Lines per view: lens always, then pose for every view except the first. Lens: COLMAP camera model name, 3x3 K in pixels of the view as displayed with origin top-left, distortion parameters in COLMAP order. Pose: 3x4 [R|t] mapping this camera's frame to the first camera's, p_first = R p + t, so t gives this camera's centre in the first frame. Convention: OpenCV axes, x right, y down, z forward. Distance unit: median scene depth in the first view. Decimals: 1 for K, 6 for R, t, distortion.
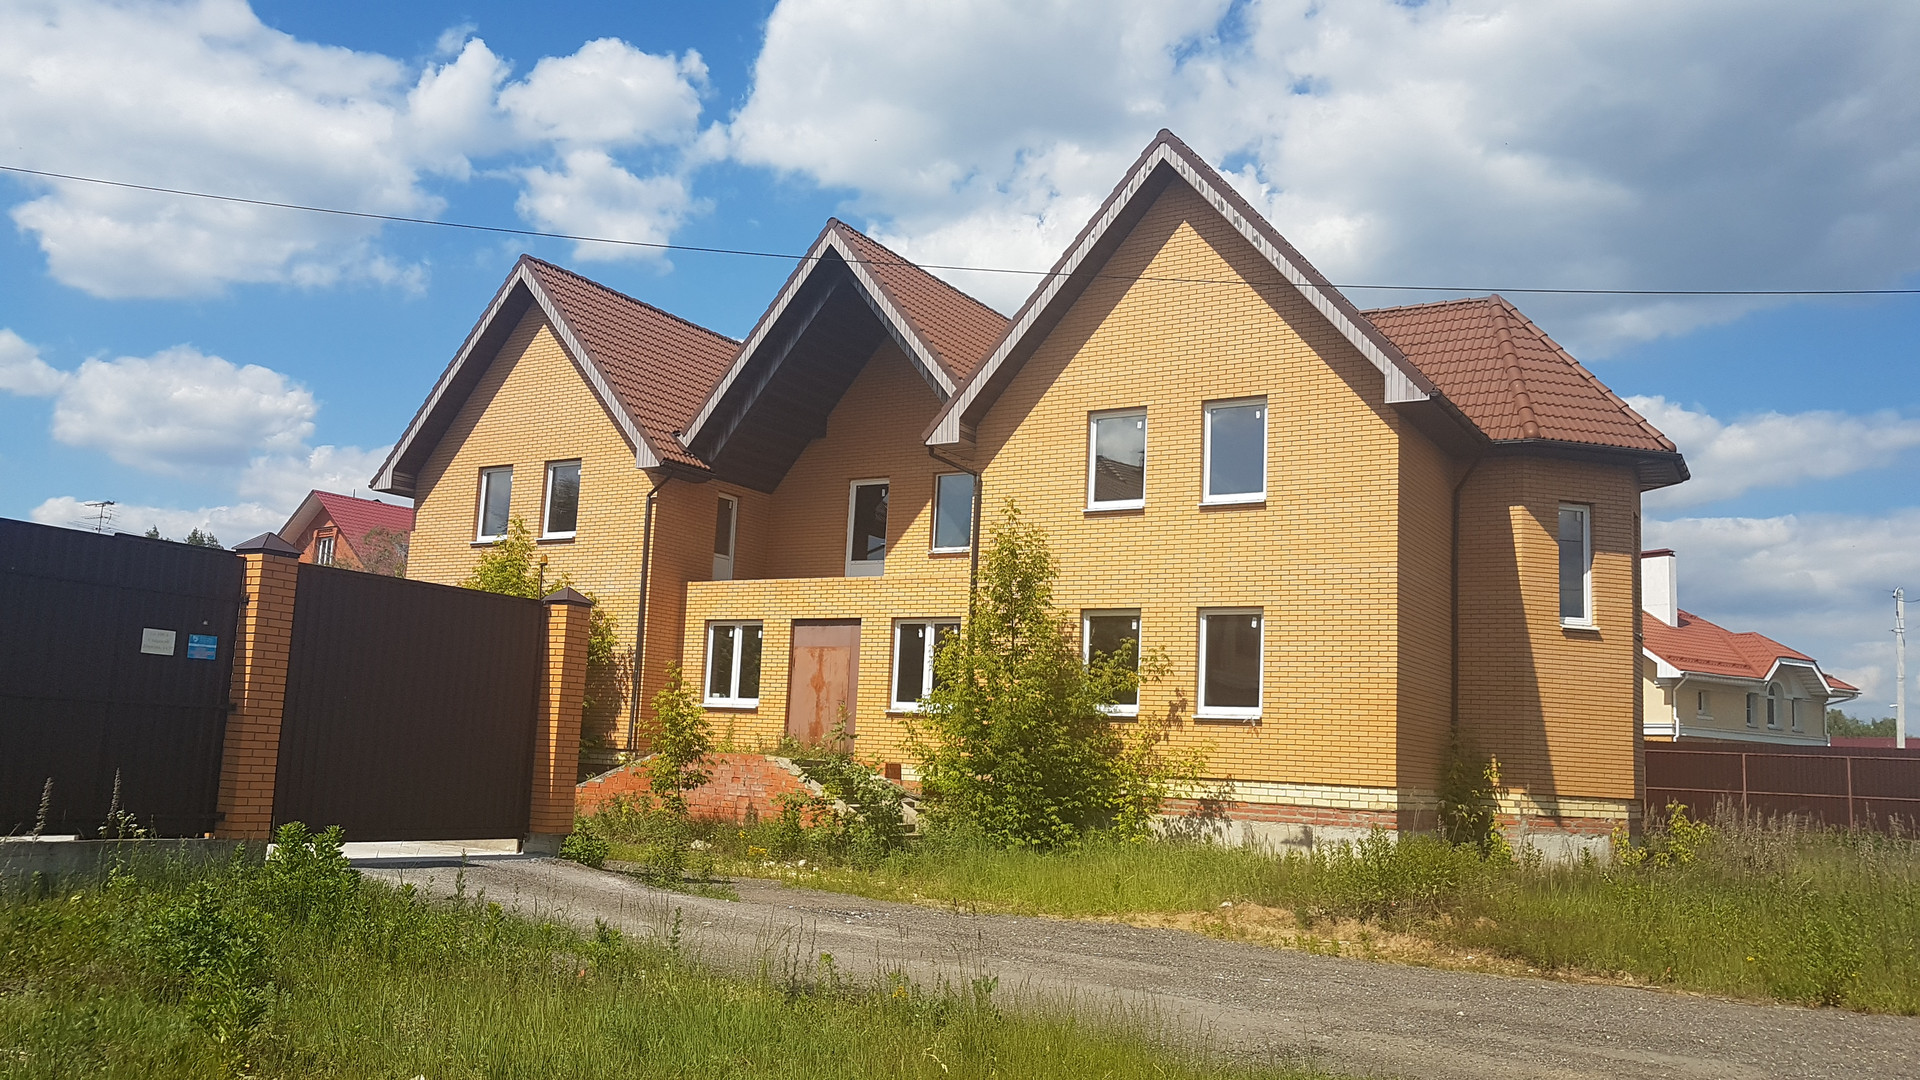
lens RADIAL K [[1493.5, 0, 887.9], [0, 1493.5, 536.5], [0, 0, 1]] dist [-0.001251, -0.001758]
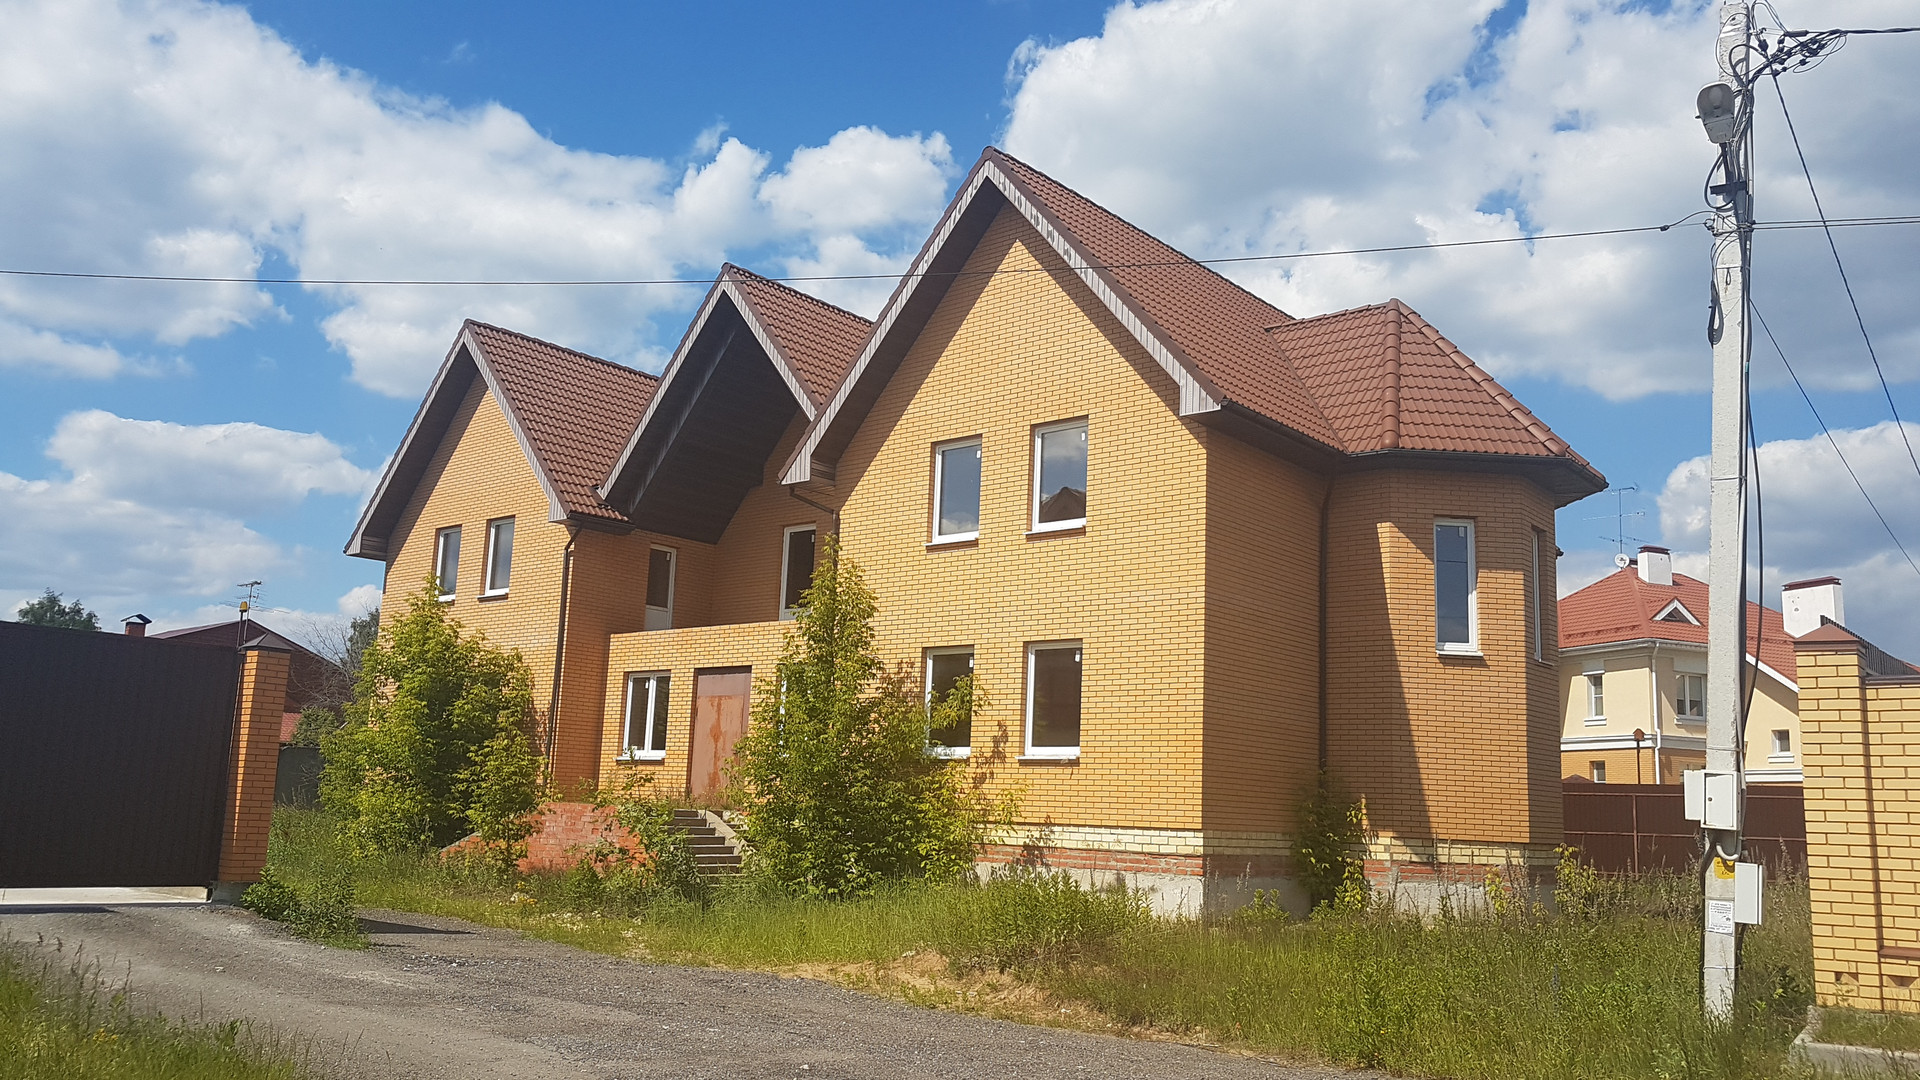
lens RADIAL K [[1482.6, 0, 960.0], [0, 1482.6, 540.0], [0, 0, 1]] dist [0.008214, 0.002759]
pose [[0.989810, -0.036543, -0.137629, 0.275604], [0.030665, 0.998535, -0.044587, 0.021911], [0.139057, 0.039913, 0.989480, 0.056551]]
